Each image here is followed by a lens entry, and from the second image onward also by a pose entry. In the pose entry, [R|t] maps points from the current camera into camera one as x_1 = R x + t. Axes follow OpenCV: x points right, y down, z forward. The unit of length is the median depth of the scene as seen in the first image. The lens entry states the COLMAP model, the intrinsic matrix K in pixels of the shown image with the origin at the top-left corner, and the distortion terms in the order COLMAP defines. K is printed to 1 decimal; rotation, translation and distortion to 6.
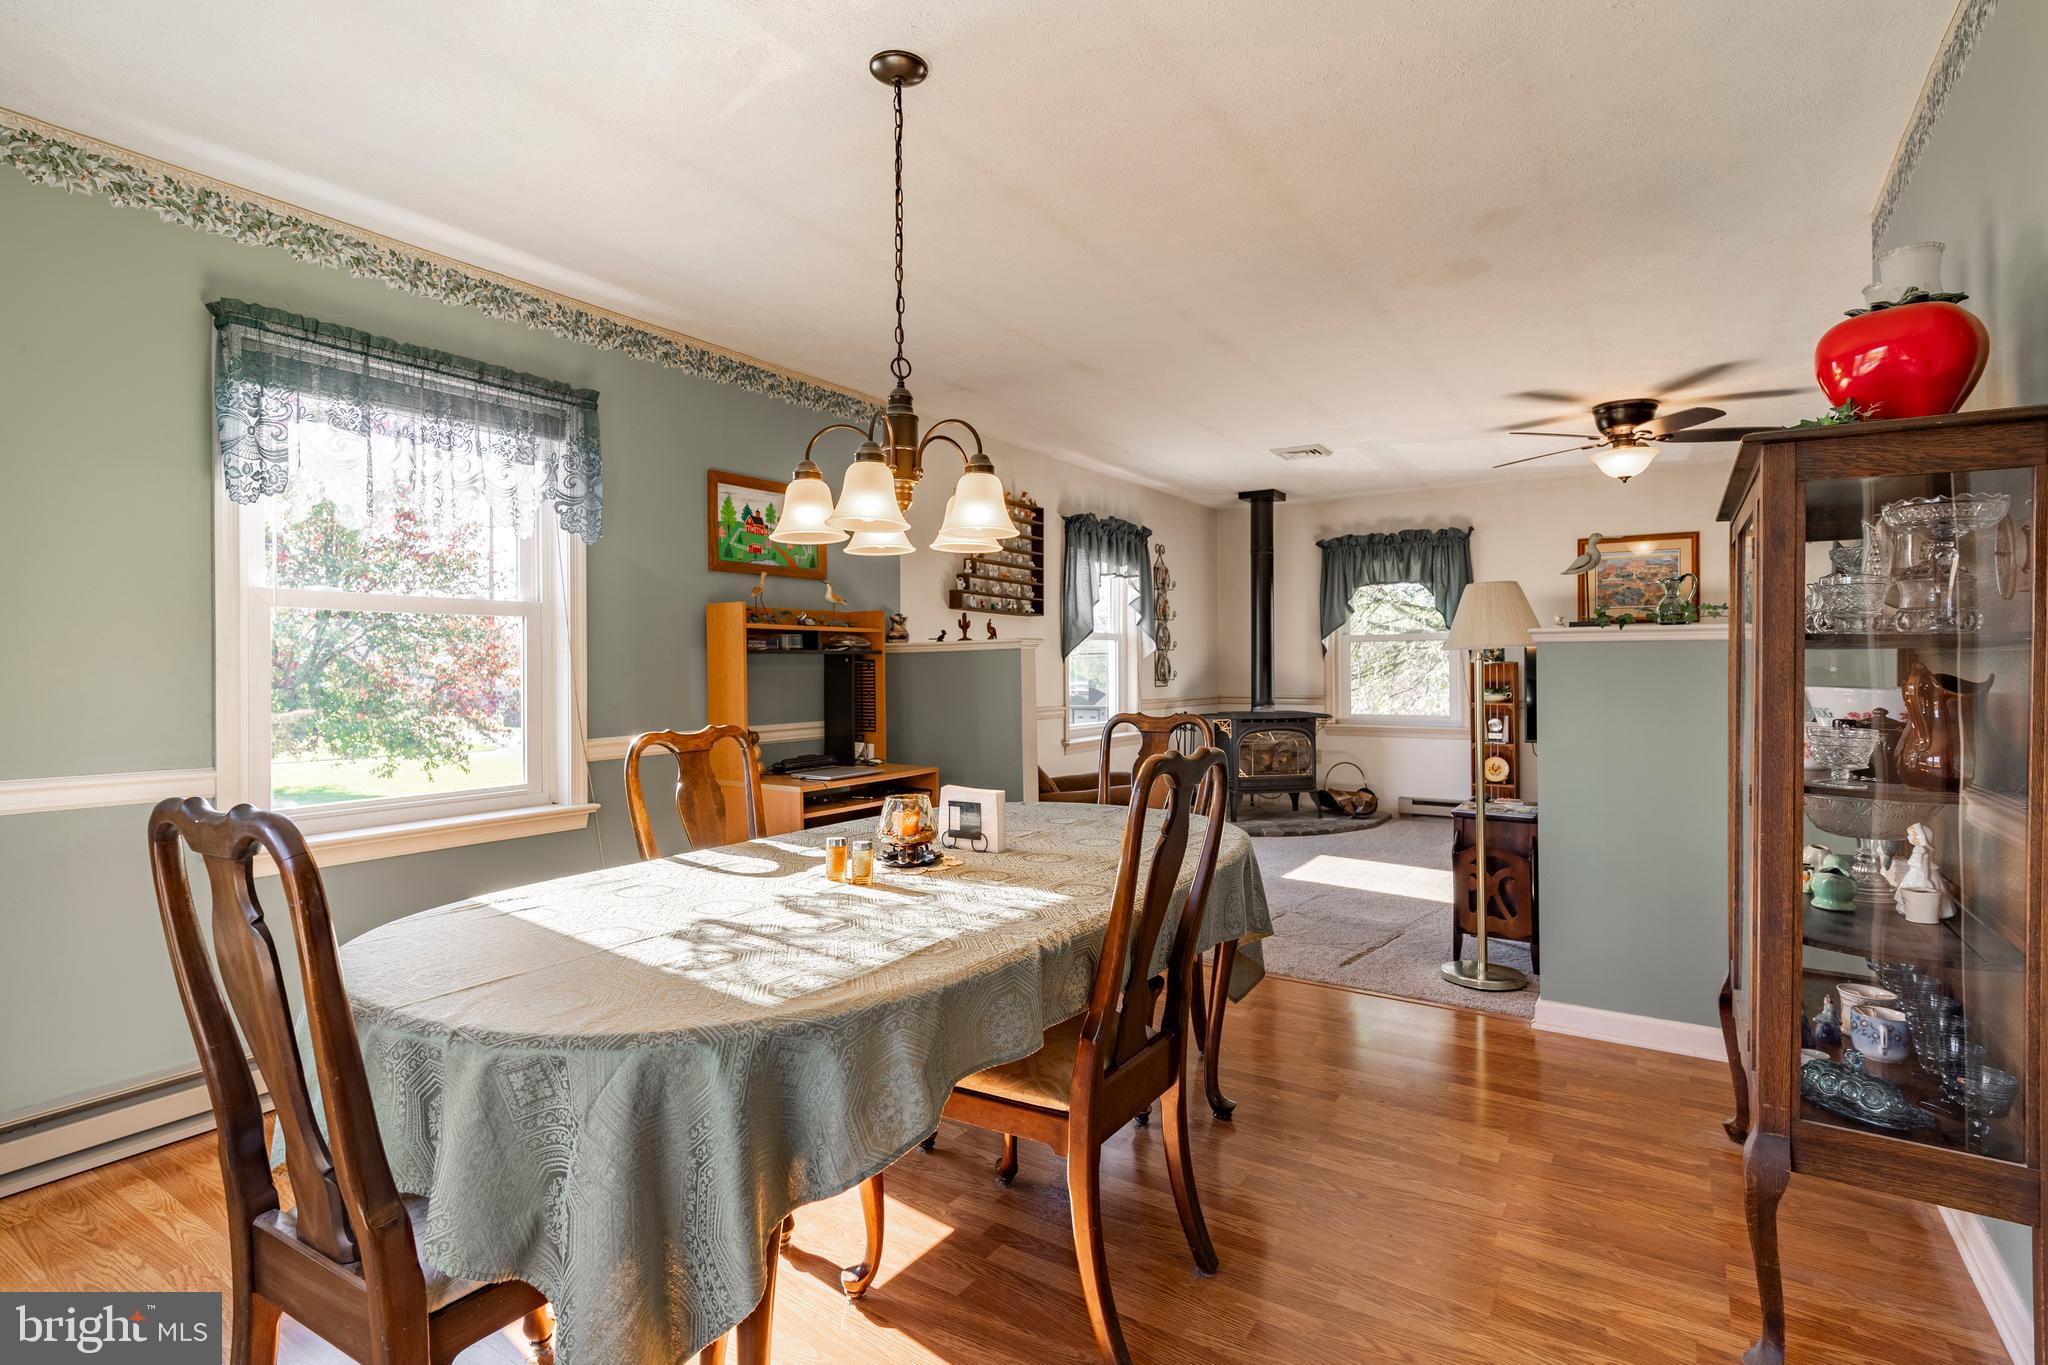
lens RADIAL K [[996.0, 0, 1024.0], [0, 996.0, 682.5], [0, 0, 1]] dist [0.002773, 0.000121]
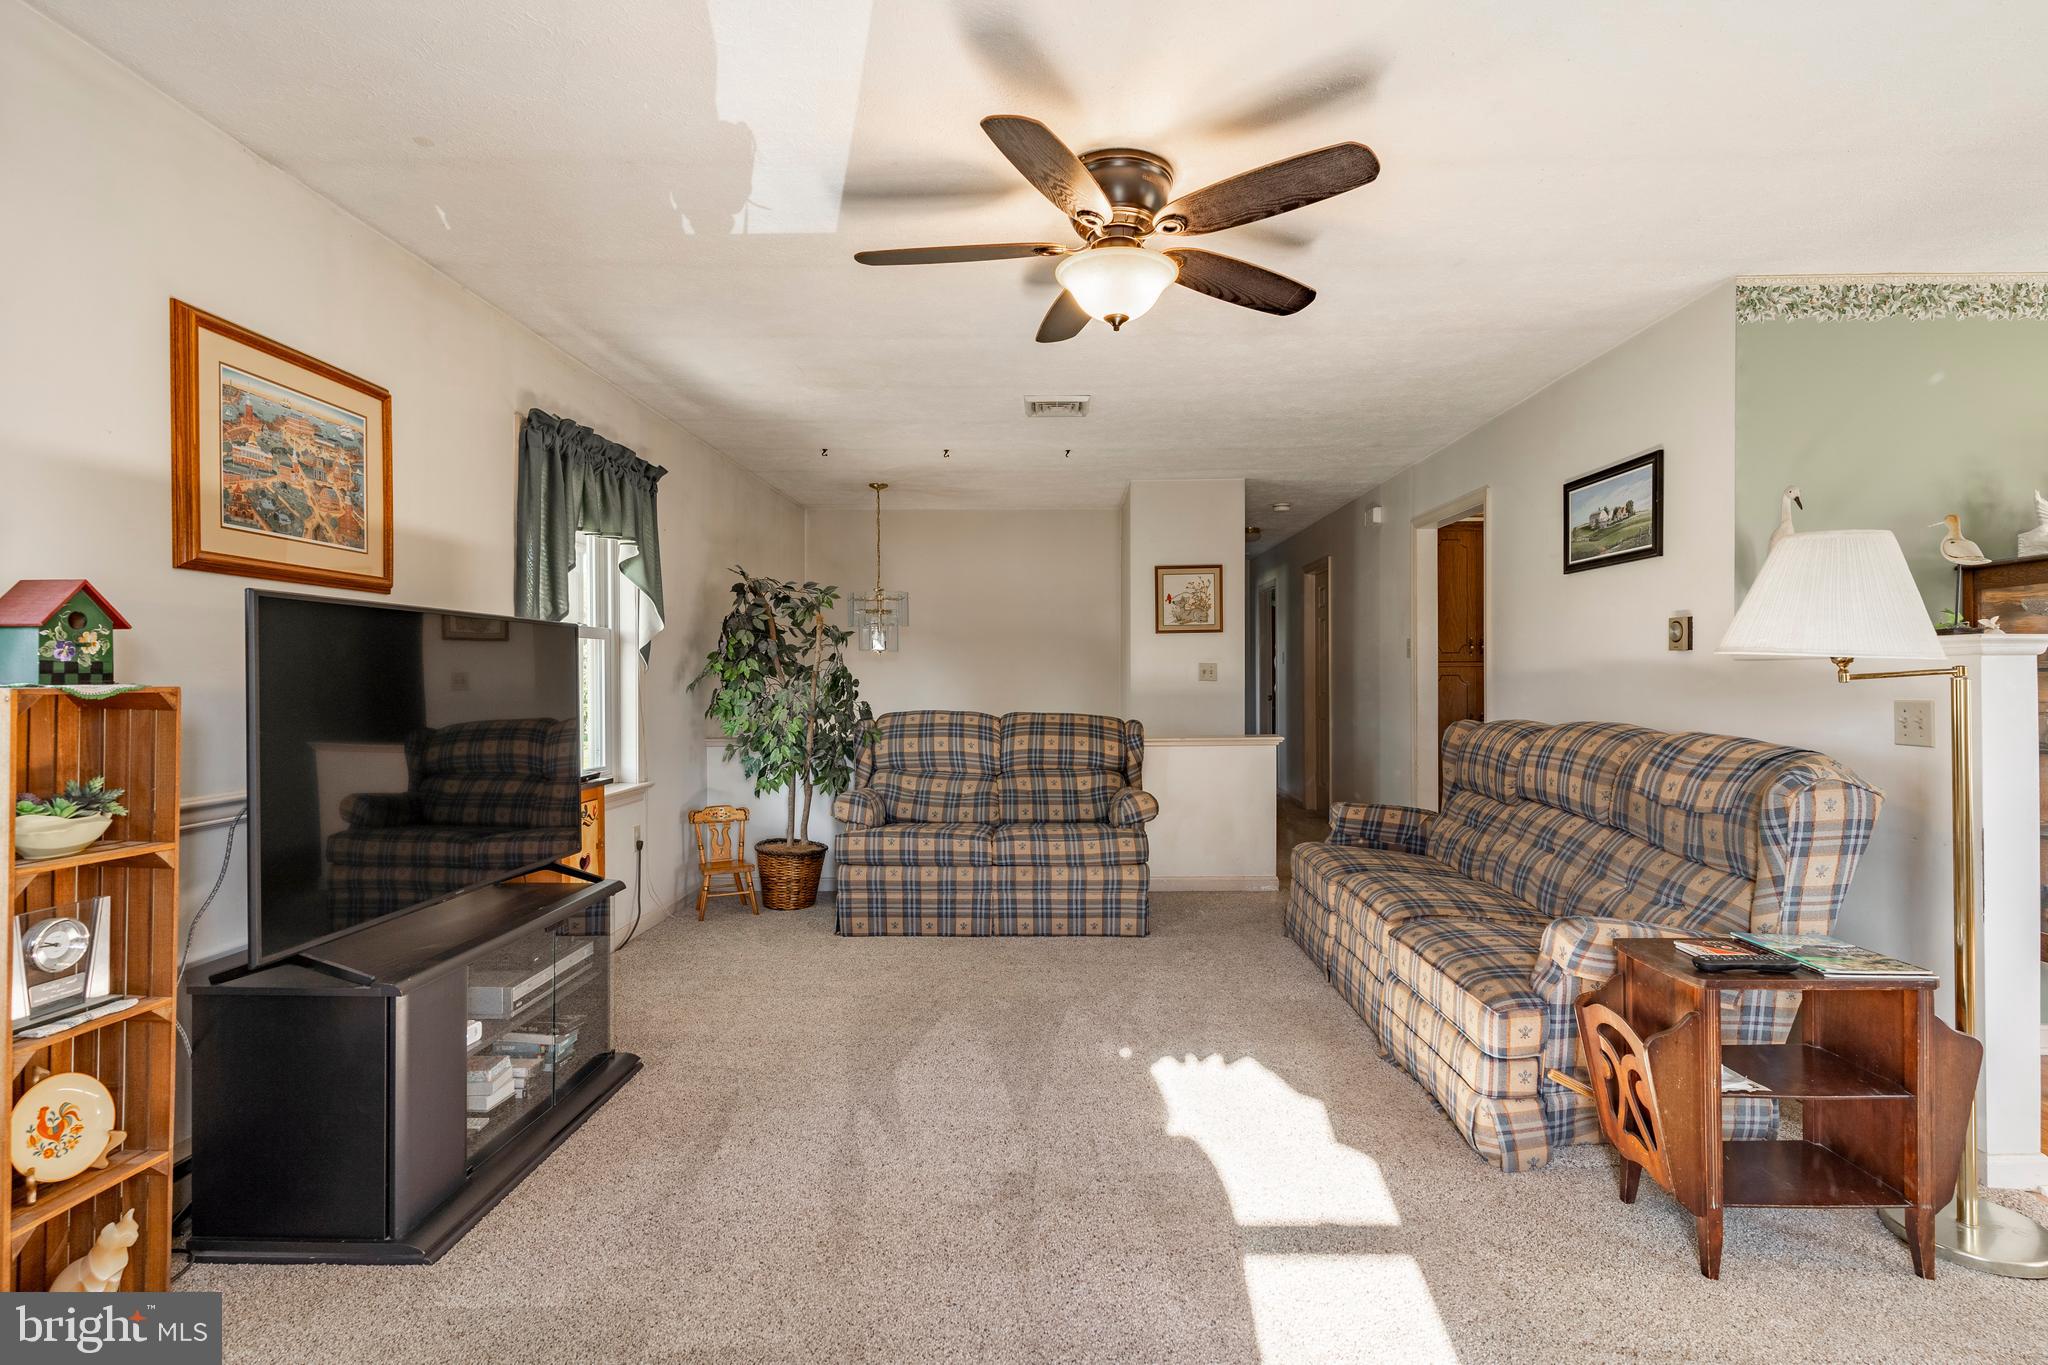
lens RADIAL K [[996.0, 0, 1024.0], [0, 996.0, 682.5], [0, 0, 1]] dist [0.002773, 0.000121]
pose [[-0.513865, 0.002823, 0.857867, 0.147521], [0.019781, 0.999768, 0.008559, -0.019338], [-0.857643, 0.021368, -0.513801, 0.951651]]
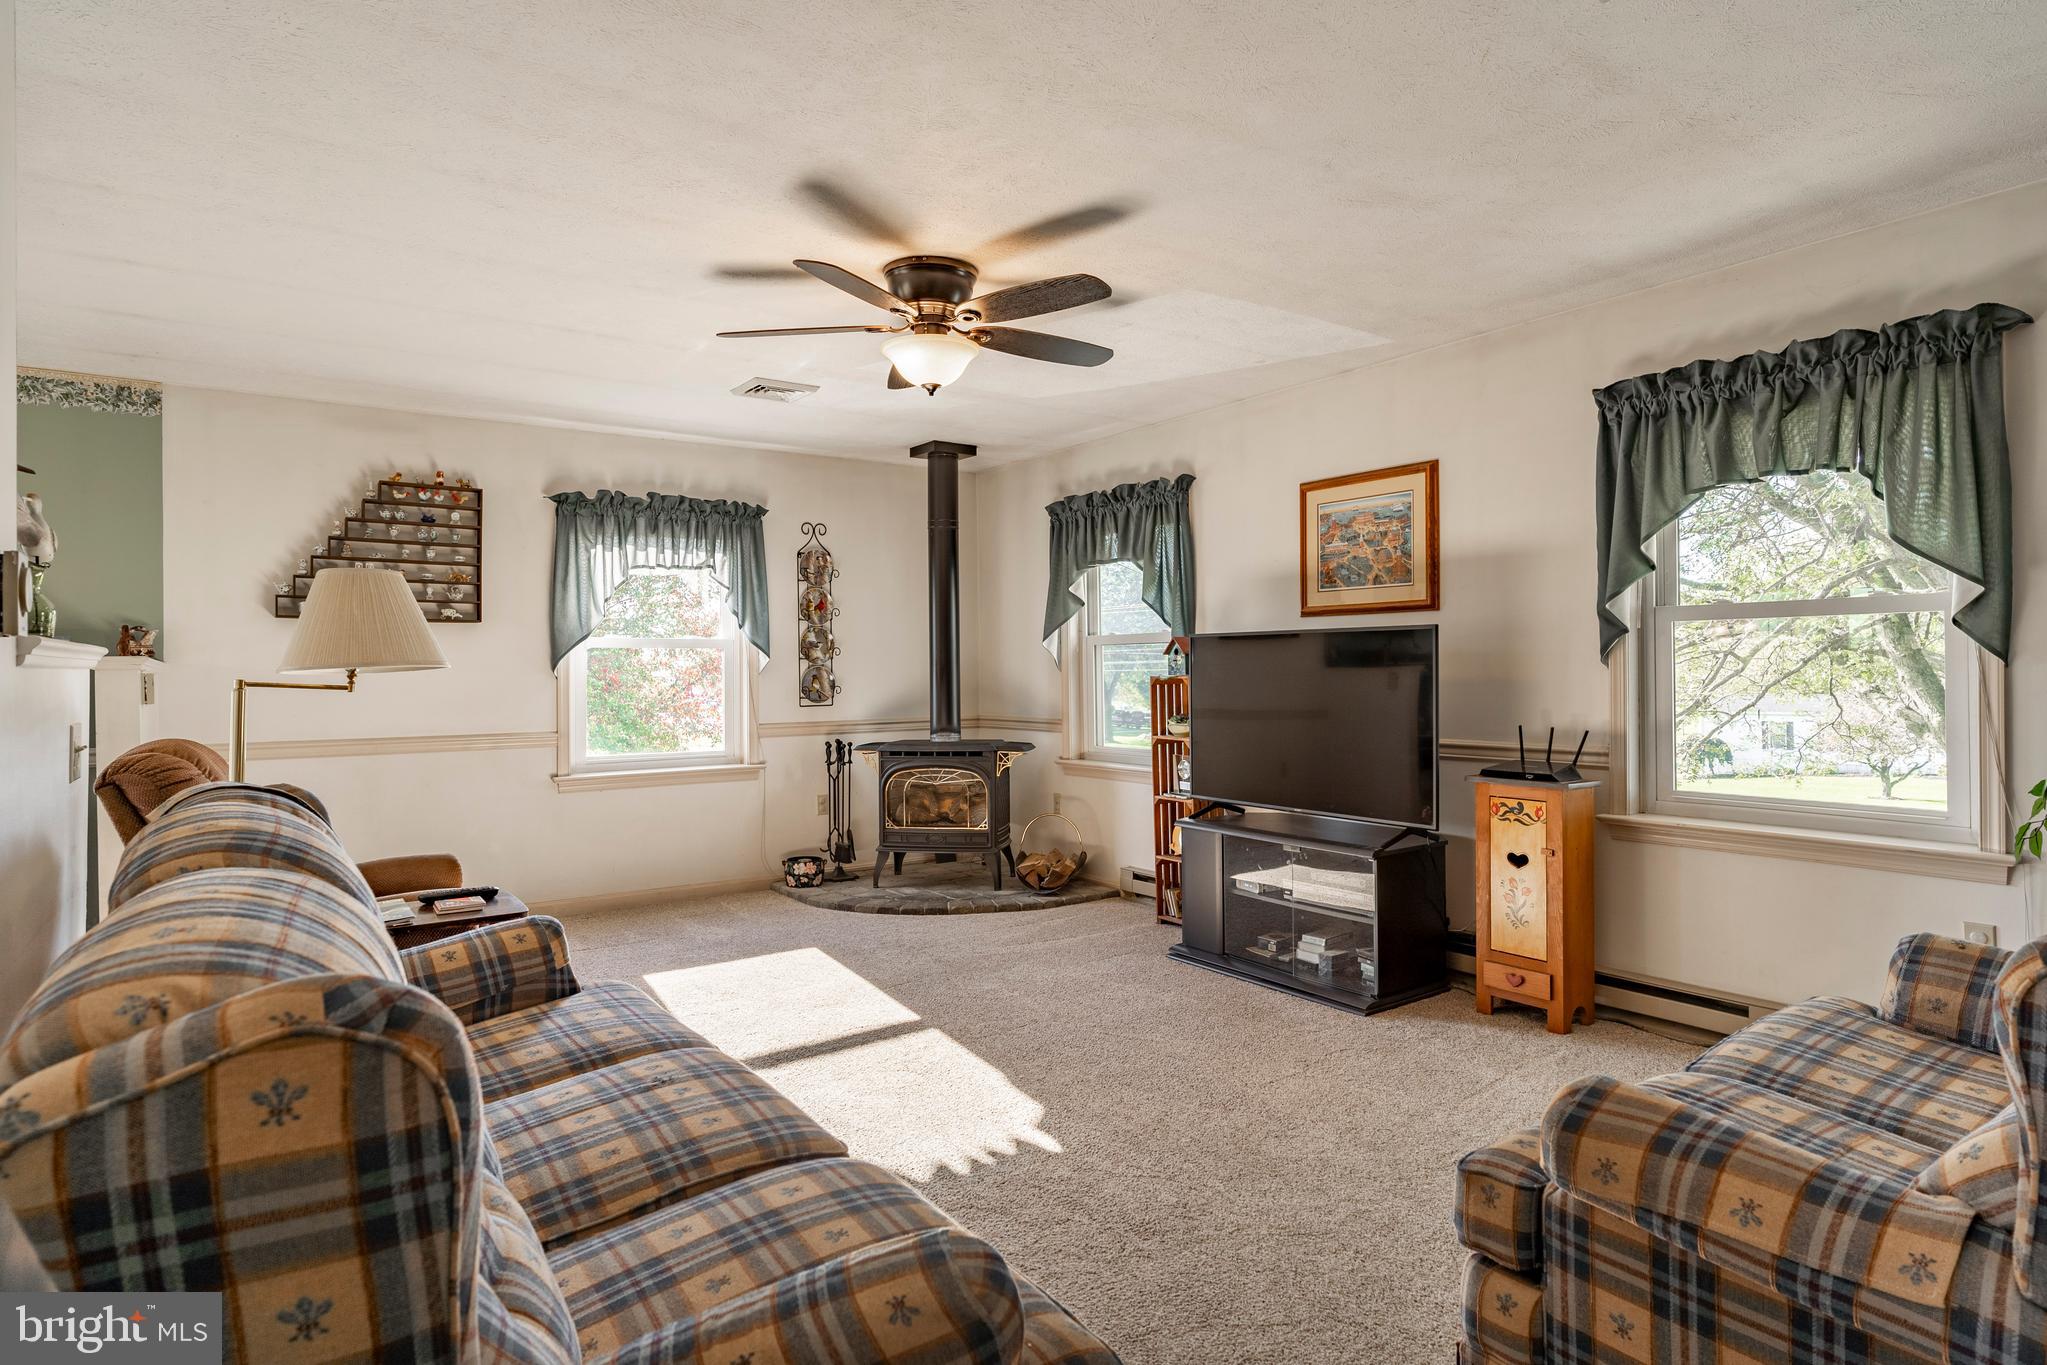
lens RADIAL K [[1117.5, 0, 1032.9], [0, 1117.5, 669.7], [0, 0, 1]] dist [0.002907, 0.000392]
pose [[0.932749, -0.001557, -0.360524, 0.667063], [-0.002368, 0.999943, -0.010445, -0.016643], [0.360520, 0.010596, 0.932691, 0.273996]]
